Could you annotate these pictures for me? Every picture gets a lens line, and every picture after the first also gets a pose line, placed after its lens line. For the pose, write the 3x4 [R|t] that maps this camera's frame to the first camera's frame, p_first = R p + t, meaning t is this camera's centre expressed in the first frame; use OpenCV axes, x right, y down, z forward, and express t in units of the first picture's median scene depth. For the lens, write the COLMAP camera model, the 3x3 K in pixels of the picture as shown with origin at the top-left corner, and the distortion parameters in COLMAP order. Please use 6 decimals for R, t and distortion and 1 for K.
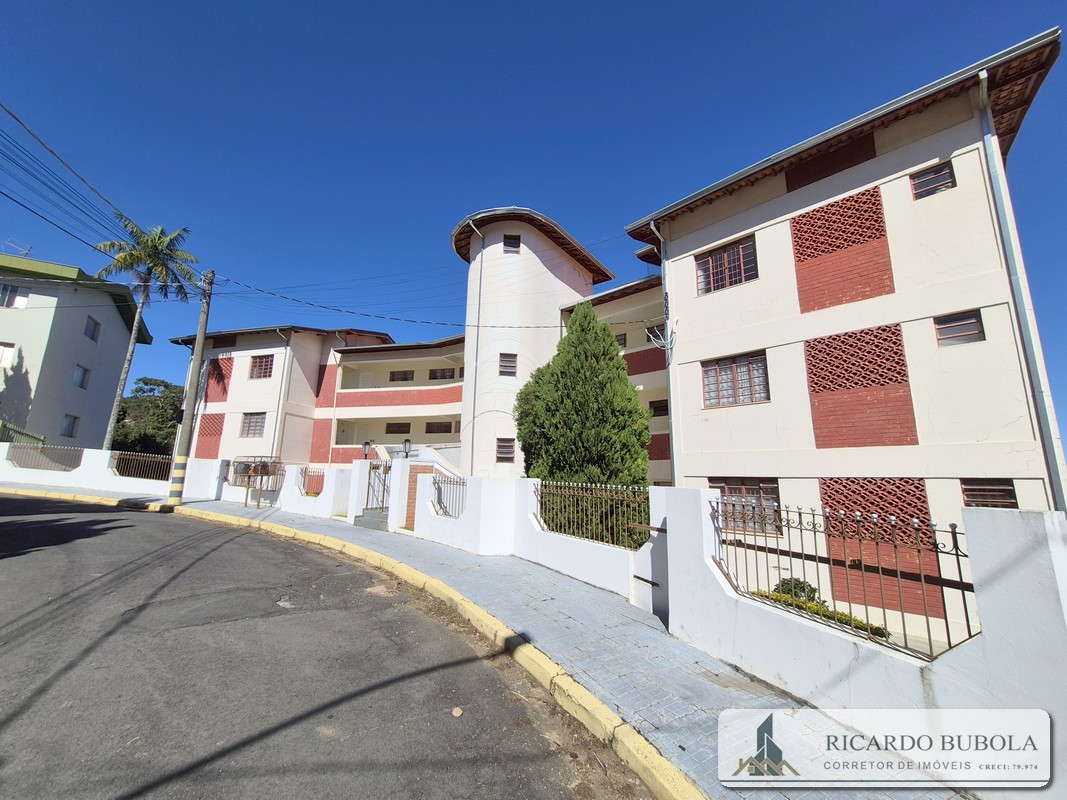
lens RADIAL K [[421.3, 0, 528.9], [0, 421.3, 401.2], [0, 0, 1]] dist [0.001592, 0.000583]
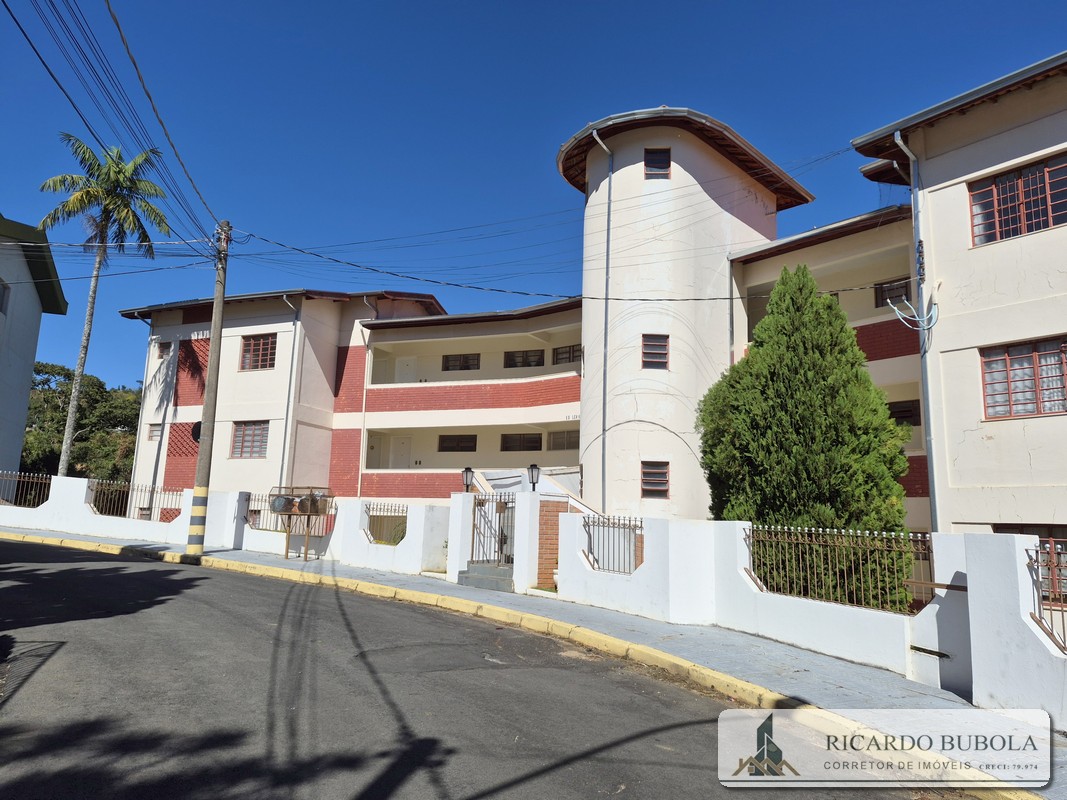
lens RADIAL K [[731.0, 0, 534.5], [0, 731.0, 403.1], [0, 0, 1]] dist [0.097071, -0.099132]
pose [[0.993620, -0.007605, -0.112527, -0.119703], [0.009626, 0.999802, 0.017425, -0.028848], [0.112372, -0.018397, 0.993496, -0.187418]]
